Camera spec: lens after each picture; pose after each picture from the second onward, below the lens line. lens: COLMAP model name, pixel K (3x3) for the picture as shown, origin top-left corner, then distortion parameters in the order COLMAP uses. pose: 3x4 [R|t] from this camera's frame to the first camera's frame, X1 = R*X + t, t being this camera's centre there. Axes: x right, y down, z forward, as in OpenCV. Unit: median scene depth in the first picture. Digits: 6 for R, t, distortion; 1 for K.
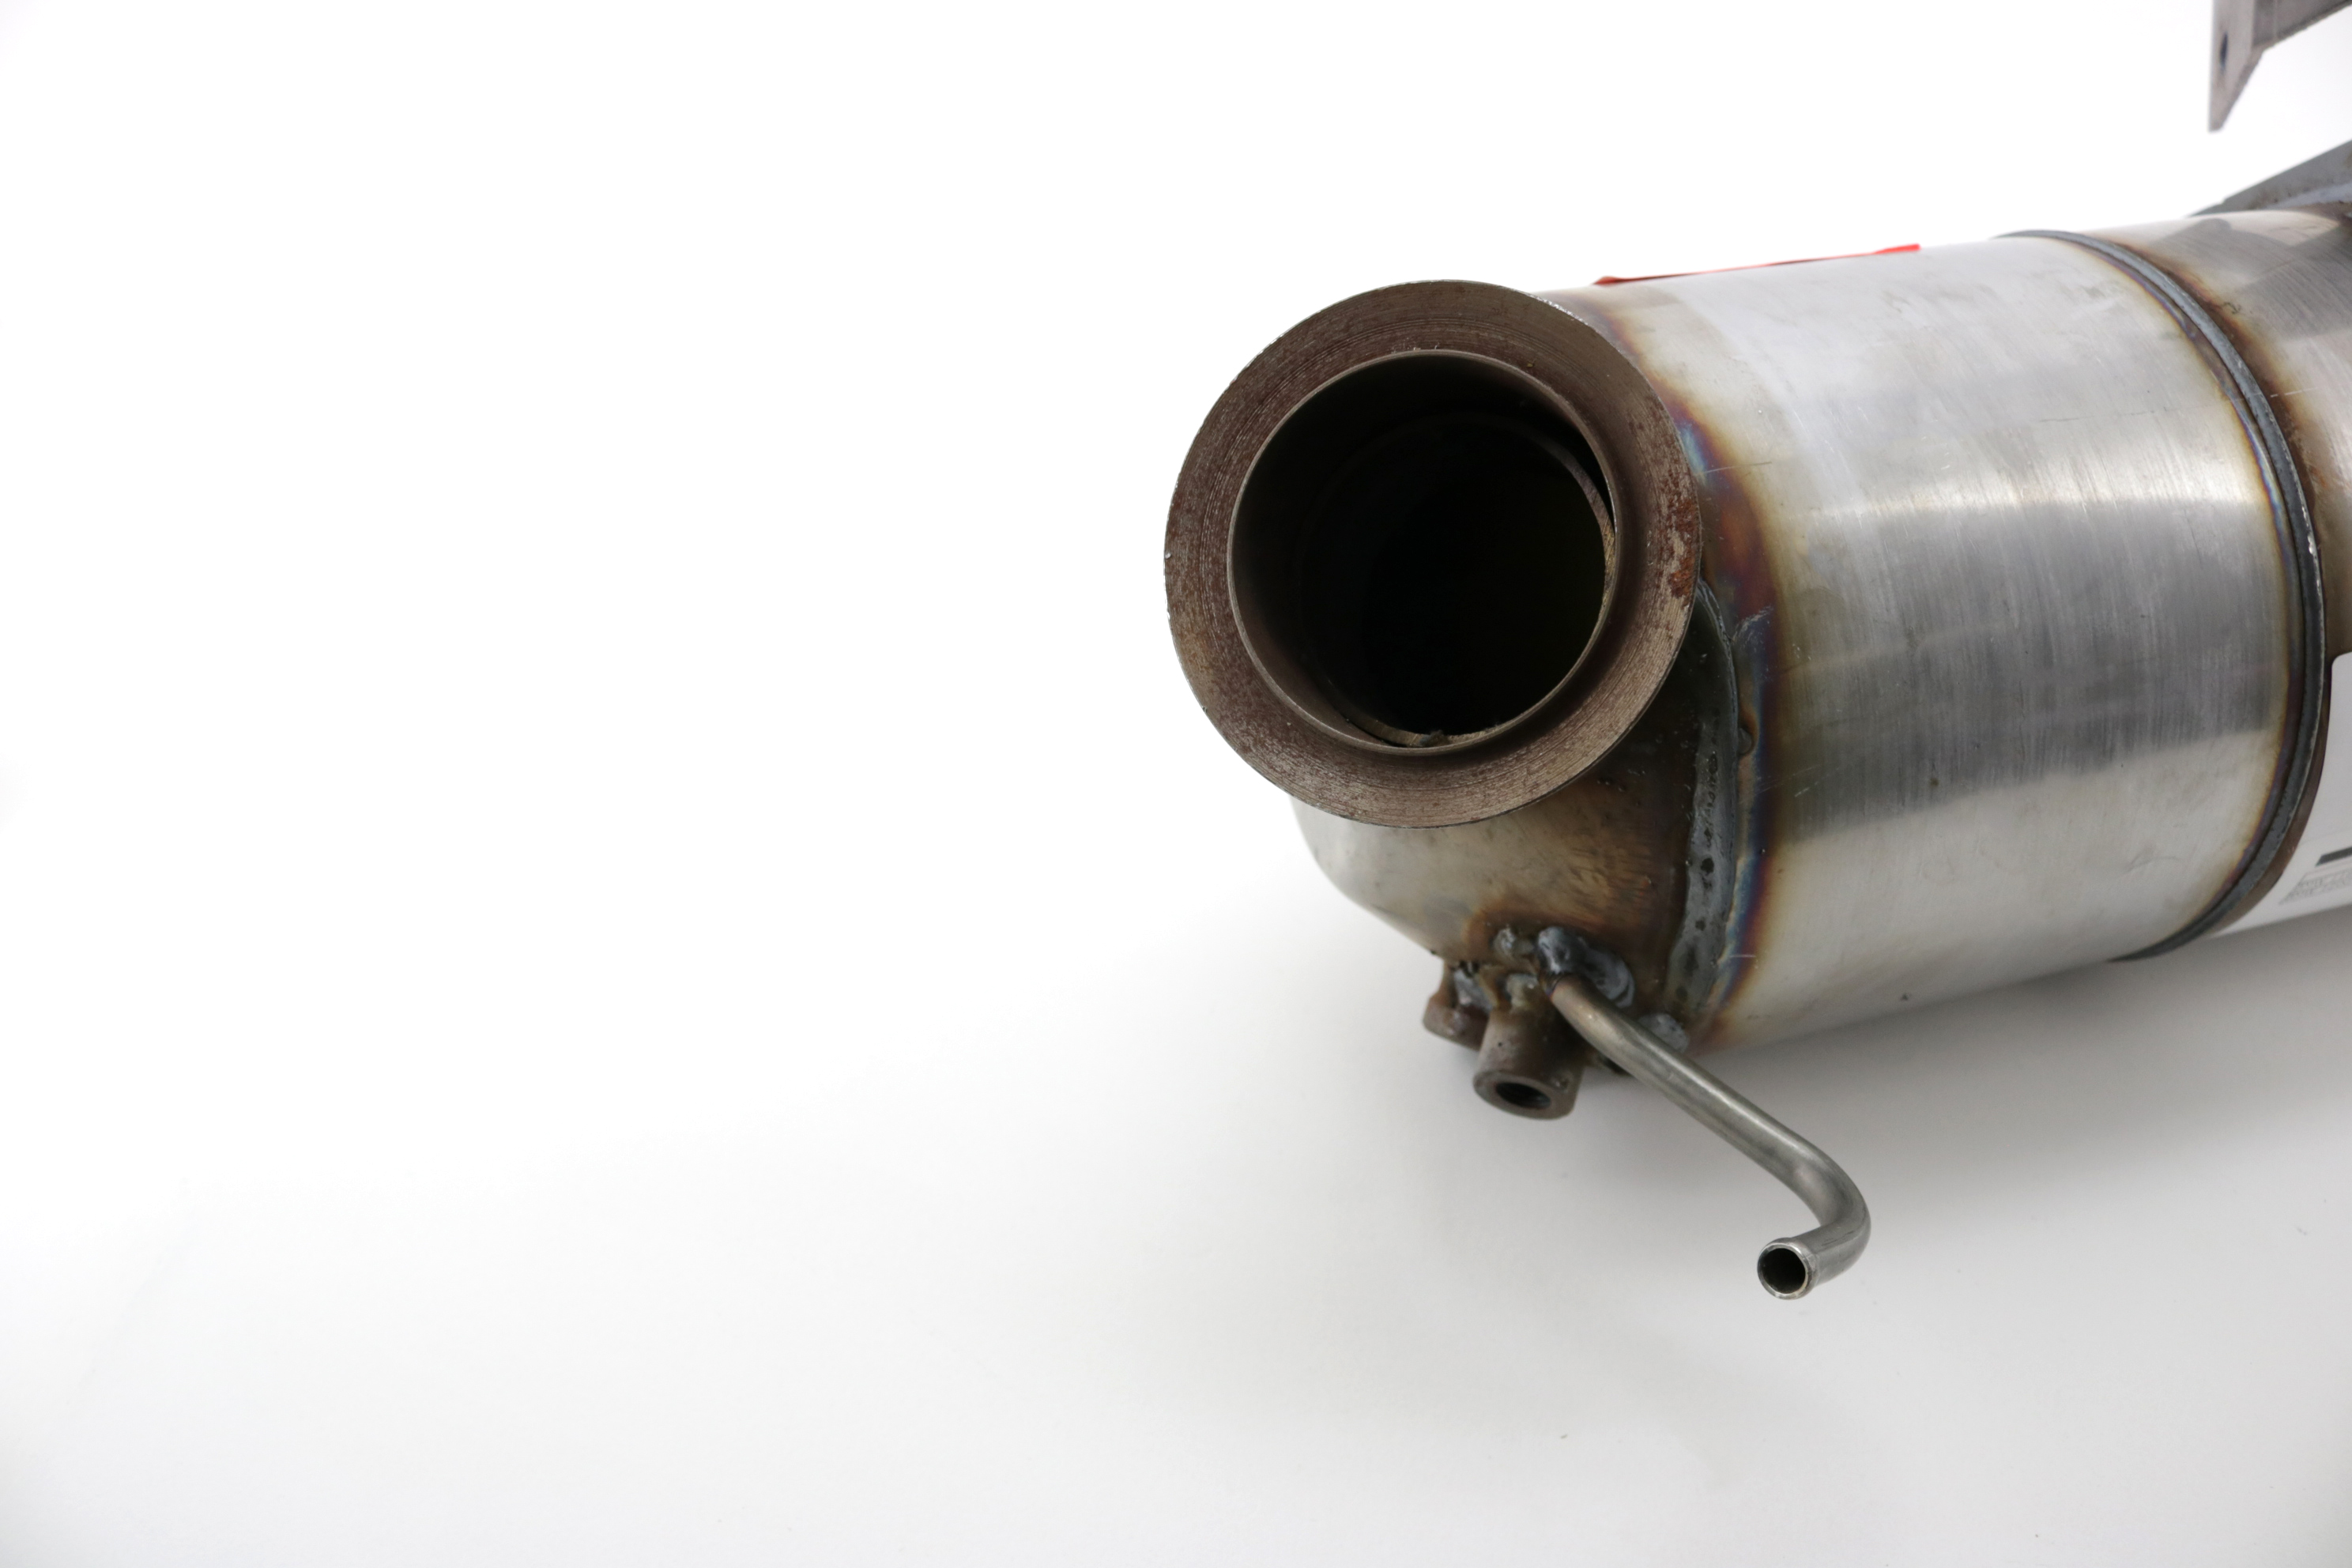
lens RADIAL K [[1888.8, 0, 1176.0], [0, 1888.8, 784.0], [0, 0, 1]] dist [-0.170623, 0.139130]
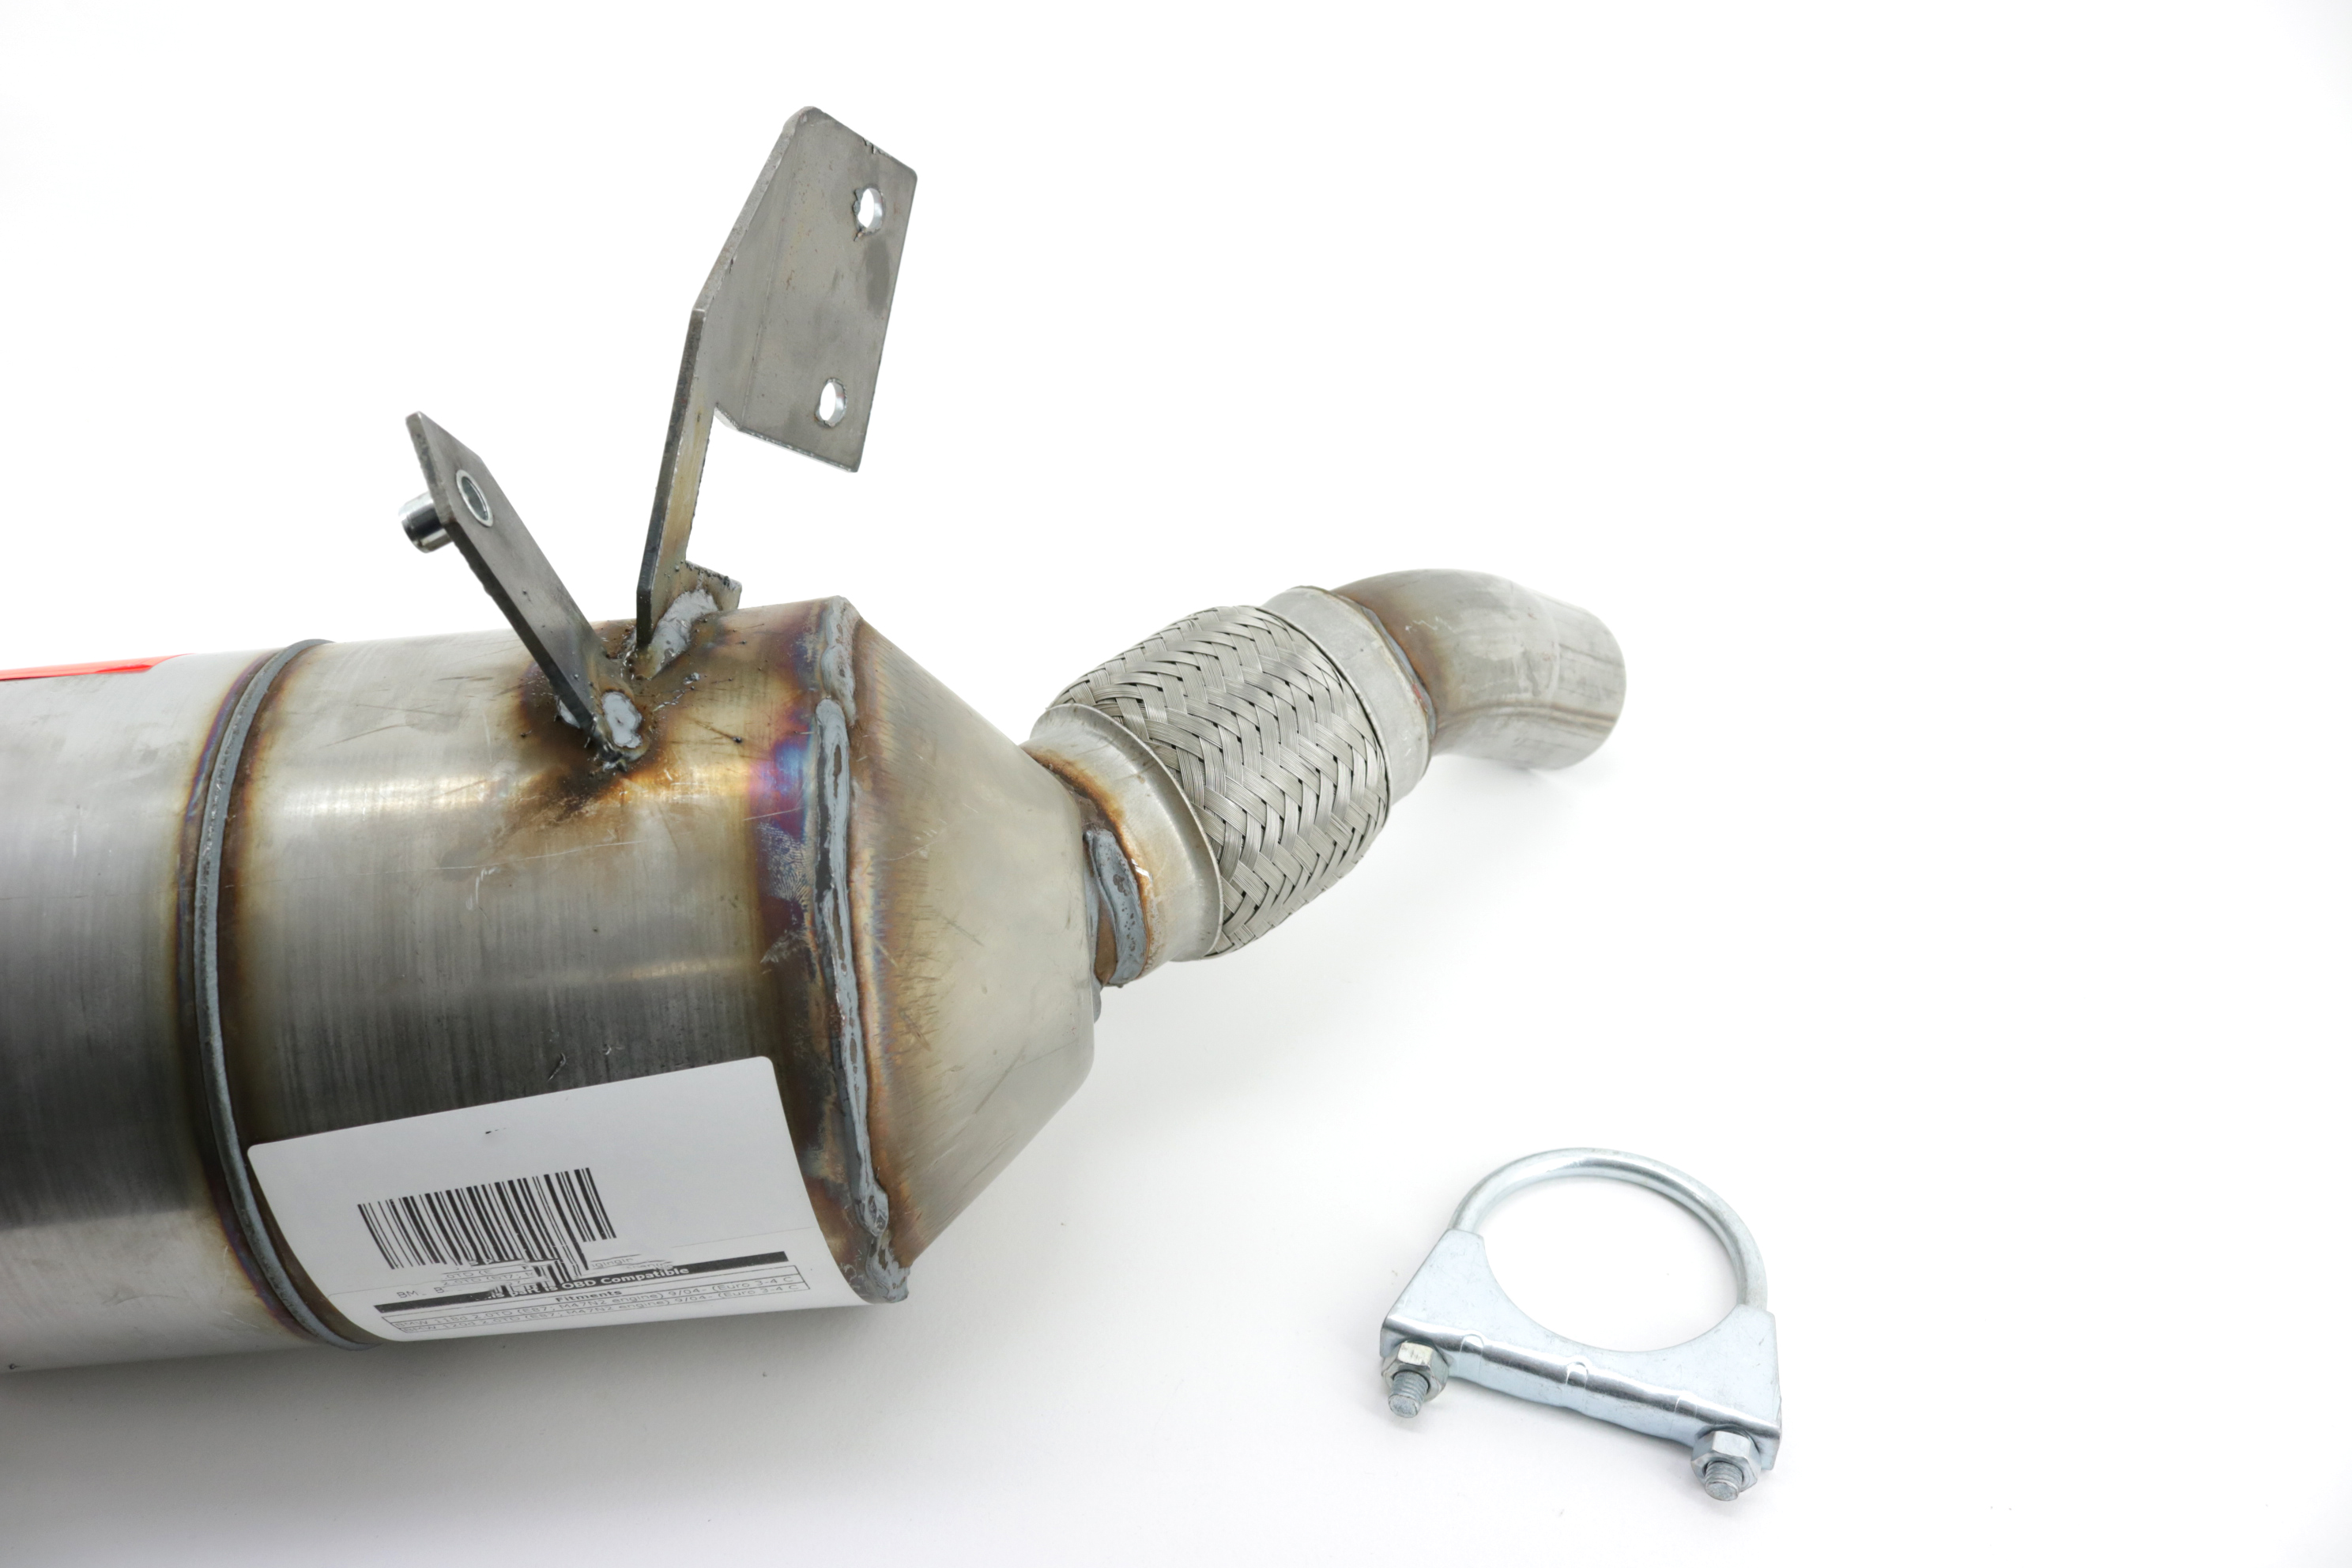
lens RADIAL K [[1888.8, 0, 1176.0], [0, 1888.8, 784.0], [0, 0, 1]] dist [-0.170623, 0.139130]
pose [[0.988493, 0.102581, -0.111168, 1.342794], [-0.097800, 0.994065, 0.047651, -0.402661], [0.115396, -0.036231, 0.992659, 0.037431]]
